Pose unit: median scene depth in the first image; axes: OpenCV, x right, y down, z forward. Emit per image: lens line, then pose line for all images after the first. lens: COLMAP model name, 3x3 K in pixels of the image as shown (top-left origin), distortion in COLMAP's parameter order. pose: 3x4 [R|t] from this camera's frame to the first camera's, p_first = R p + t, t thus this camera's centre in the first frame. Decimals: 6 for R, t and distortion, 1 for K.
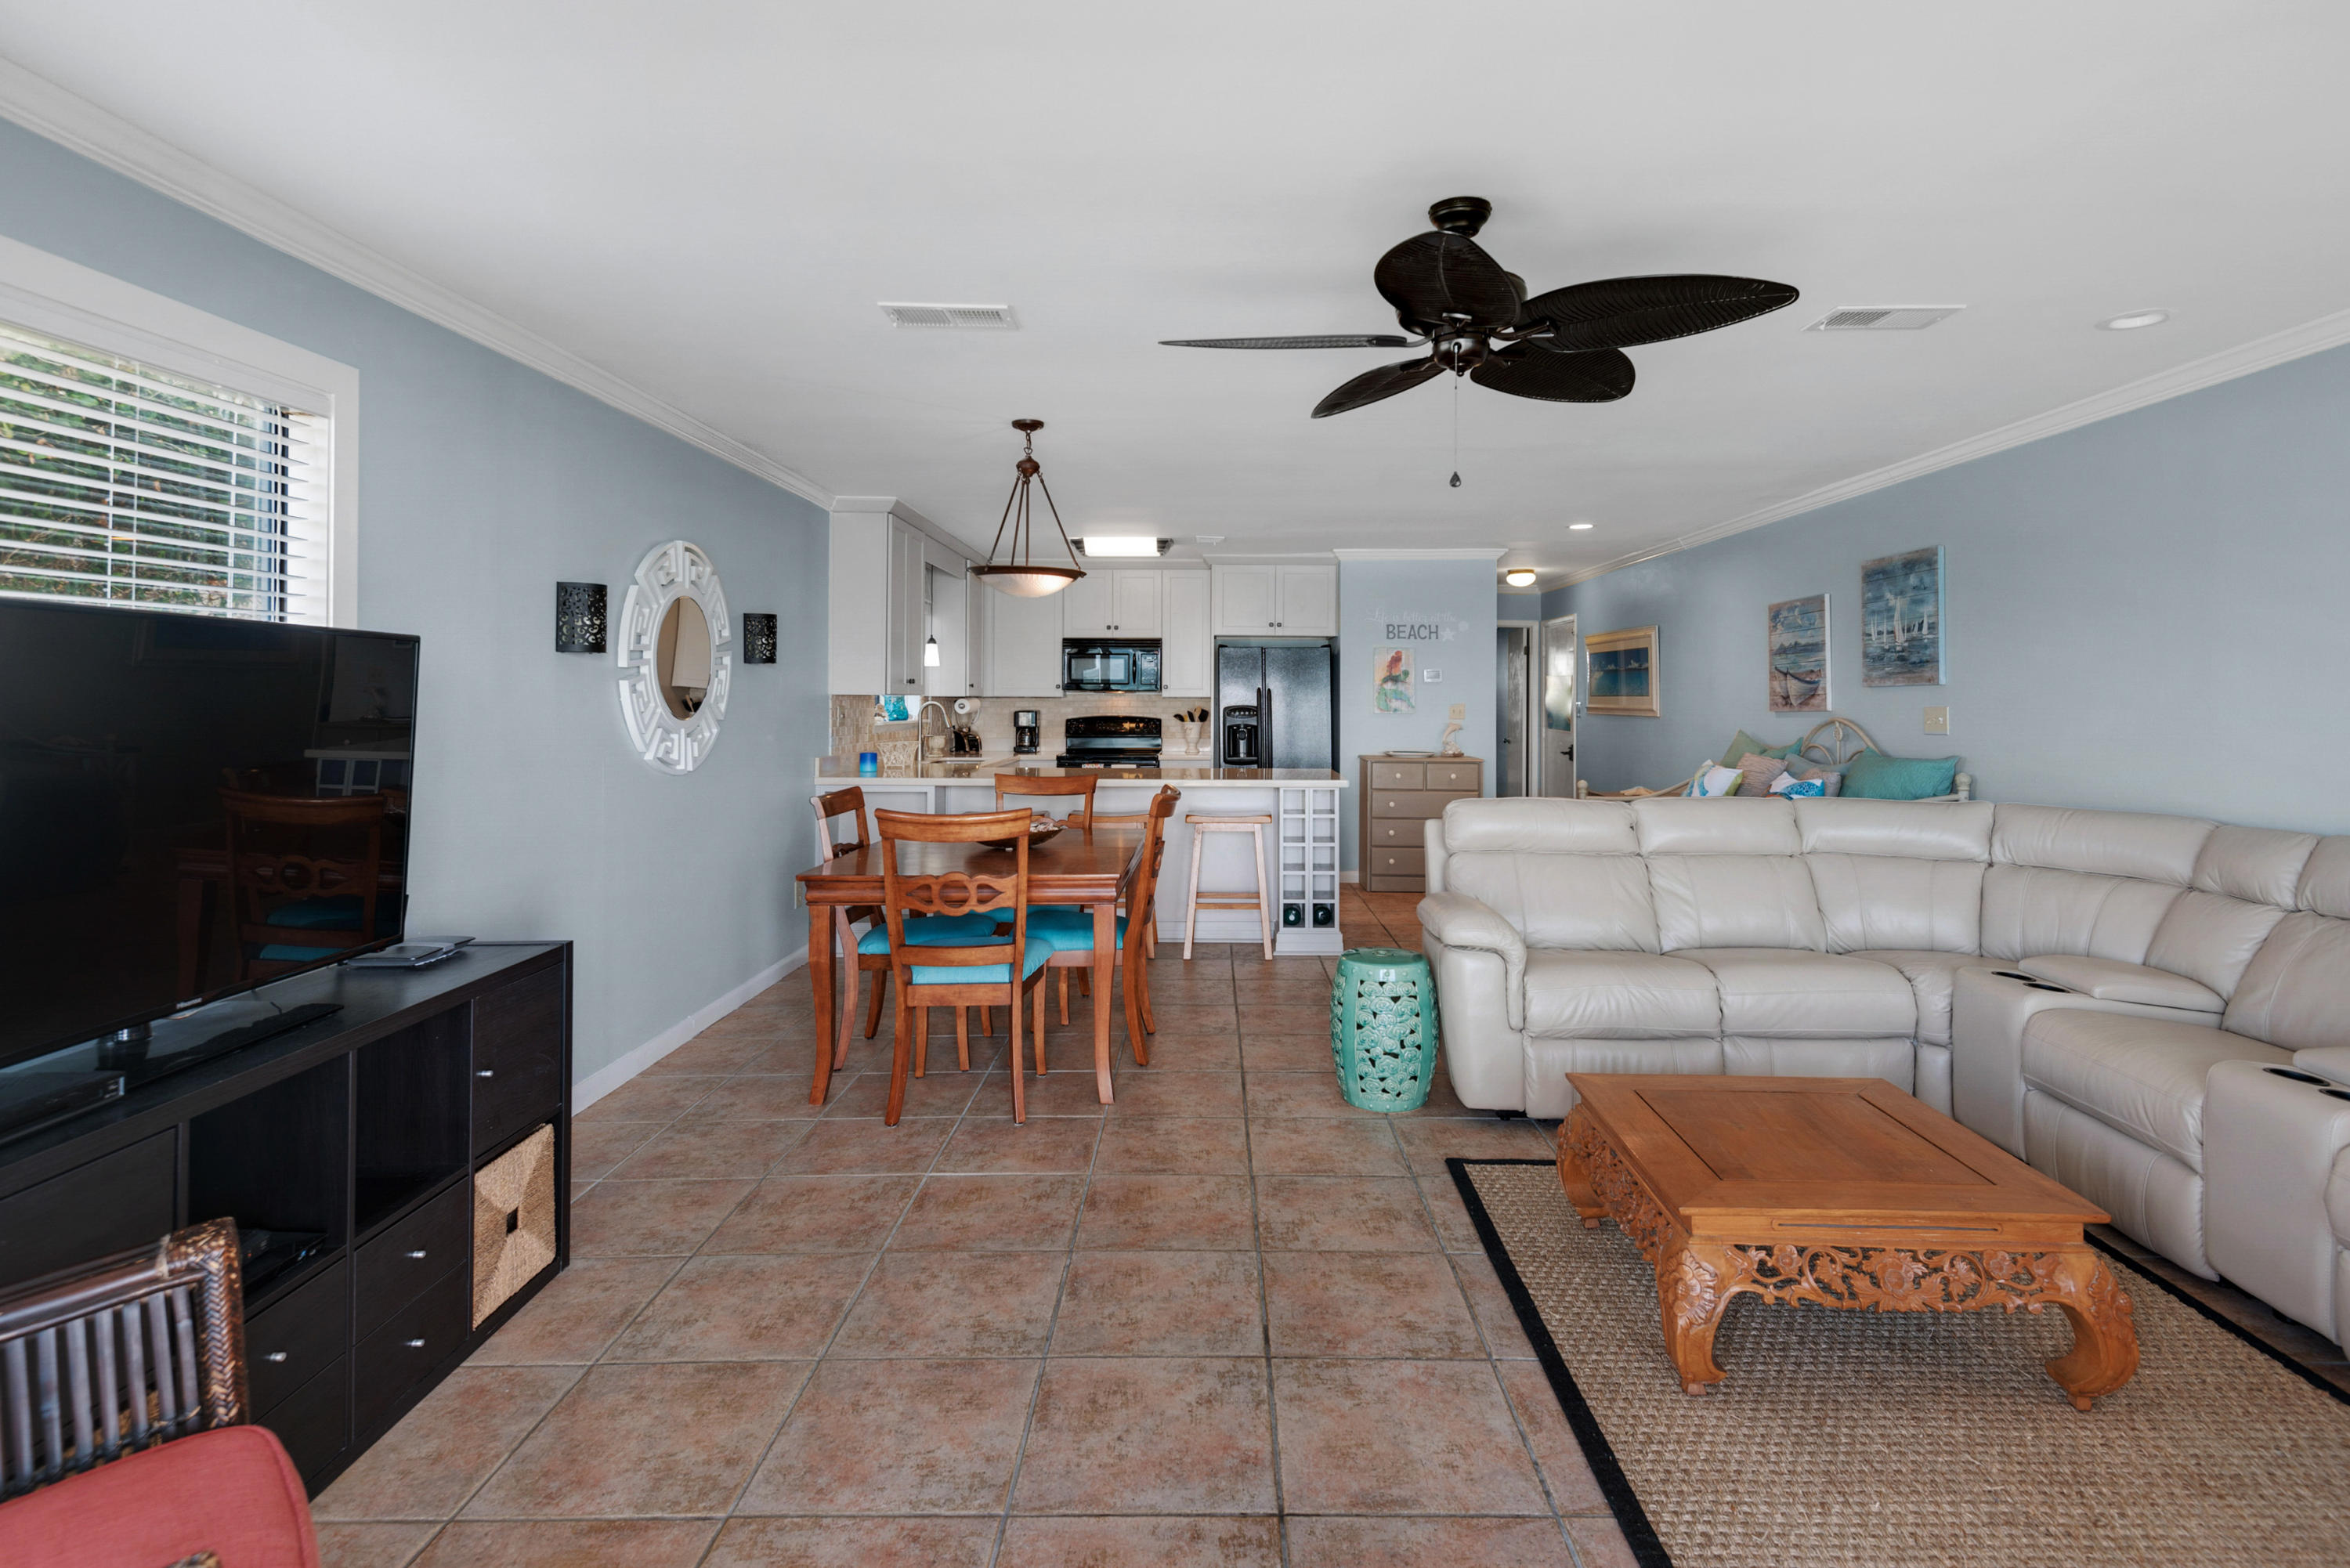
lens RADIAL K [[1168.8, 0, 1214.3], [0, 1168.8, 669.6], [0, 0, 1]] dist [0.037666, -0.022849]
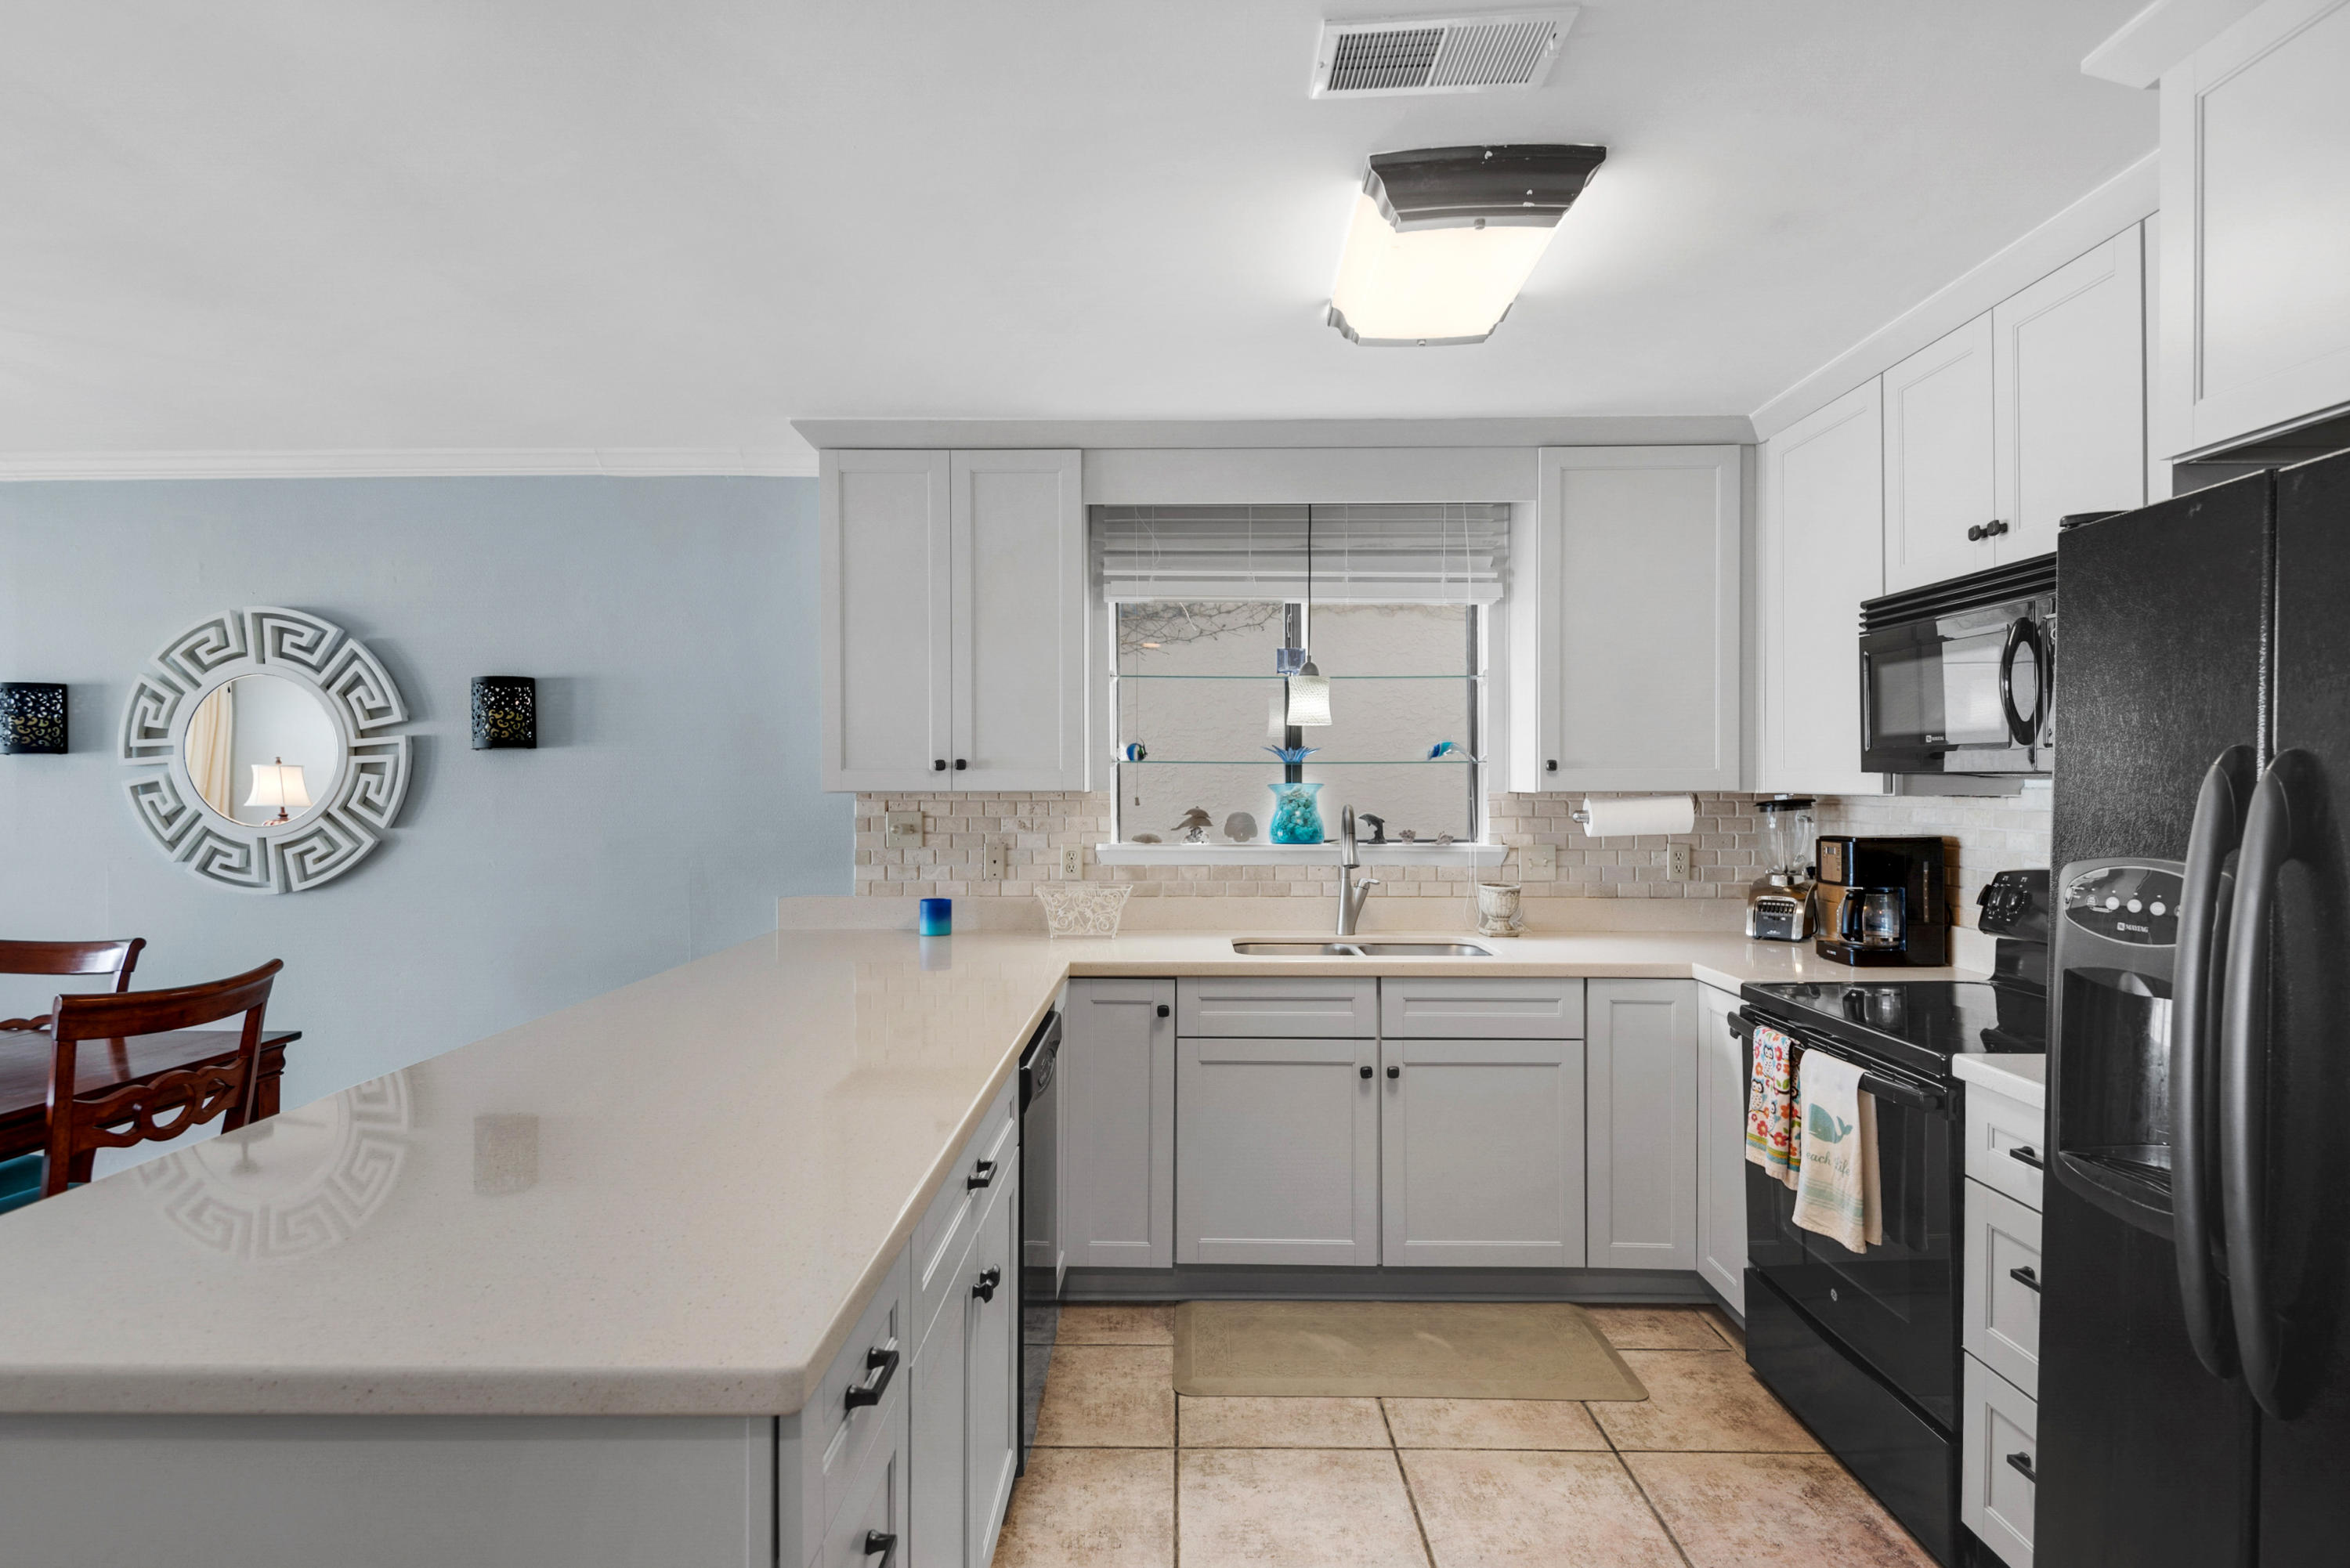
lens RADIAL K [[1202.5, 0, 1155.6], [0, 1202.5, 784.8], [0, 0, 1]] dist [0.019799, -0.024916]
pose [[-0.022258, 0.000044, -0.999752, 0.281992], [0.026808, 0.999640, -0.000553, 0.023916], [0.999393, -0.026814, -0.022251, 1.260863]]
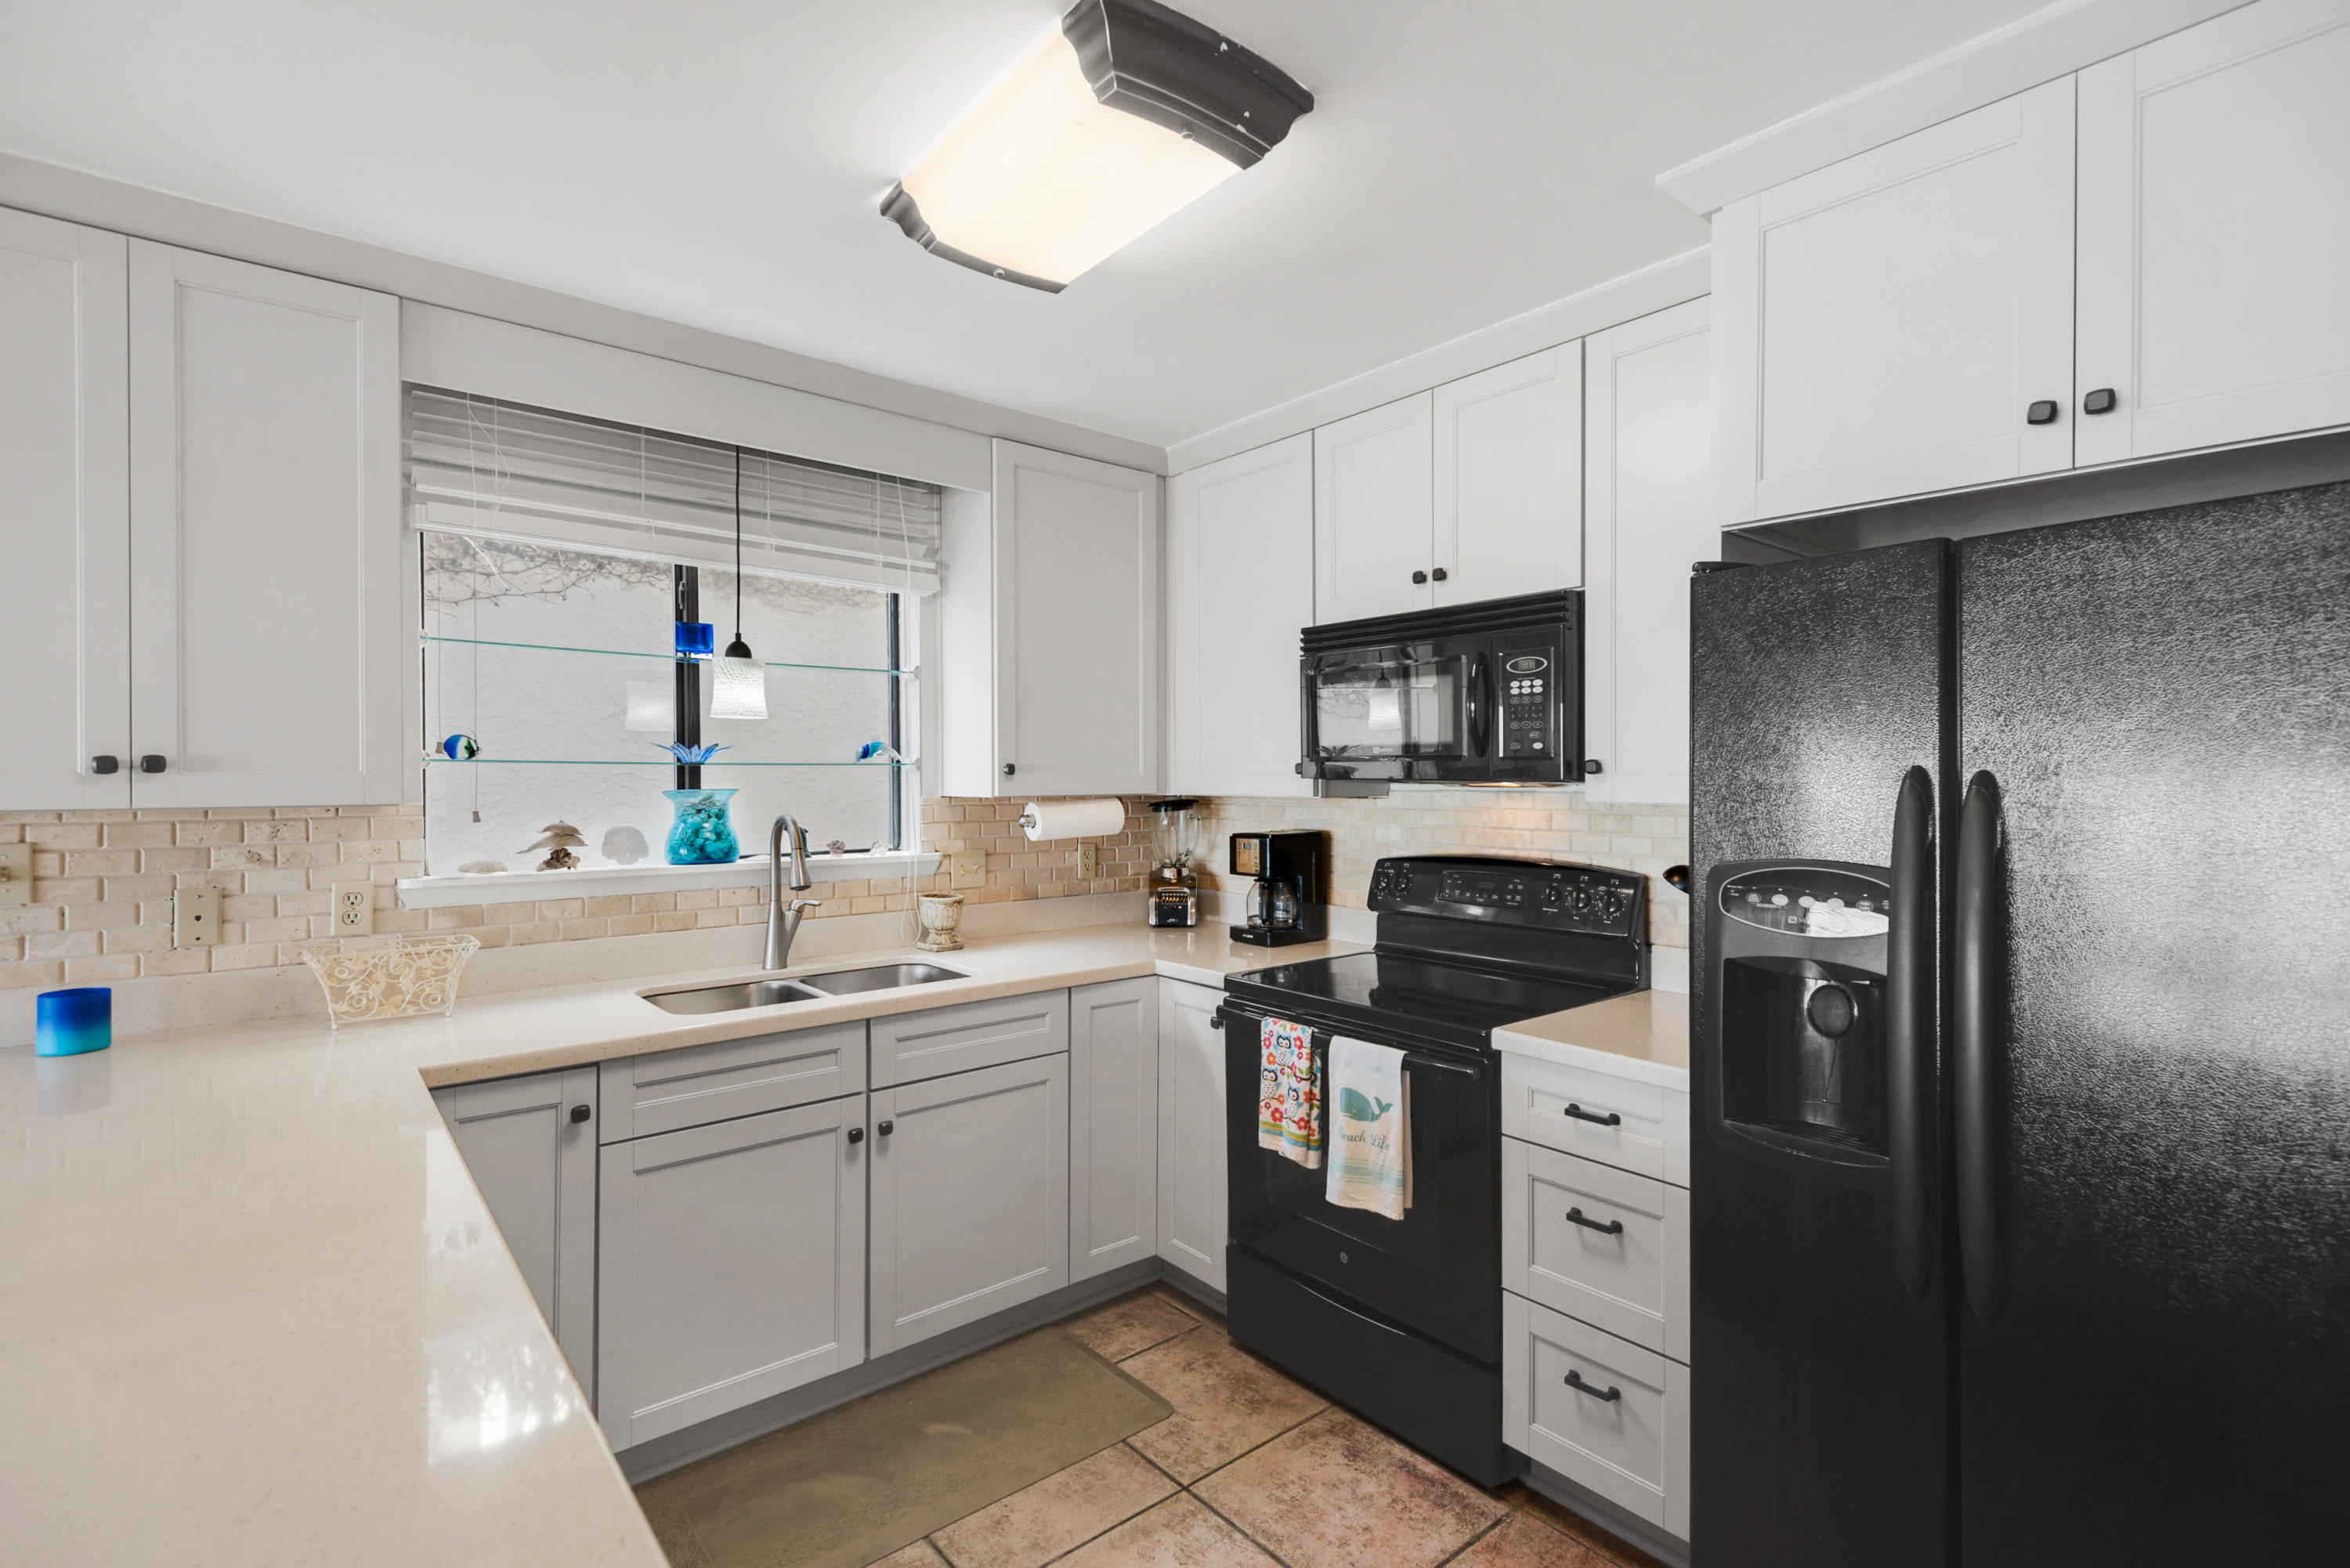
lens RADIAL K [[1076.7, 0, 1175.5], [0, 1076.7, 780.4], [0, 0, 1]] dist [0.039235, -0.022331]
pose [[0.646061, 0.000068, -0.763286, 0.133928], [0.022813, 0.999552, 0.019398, 0.016624], [0.762945, -0.029946, 0.645769, 1.174674]]
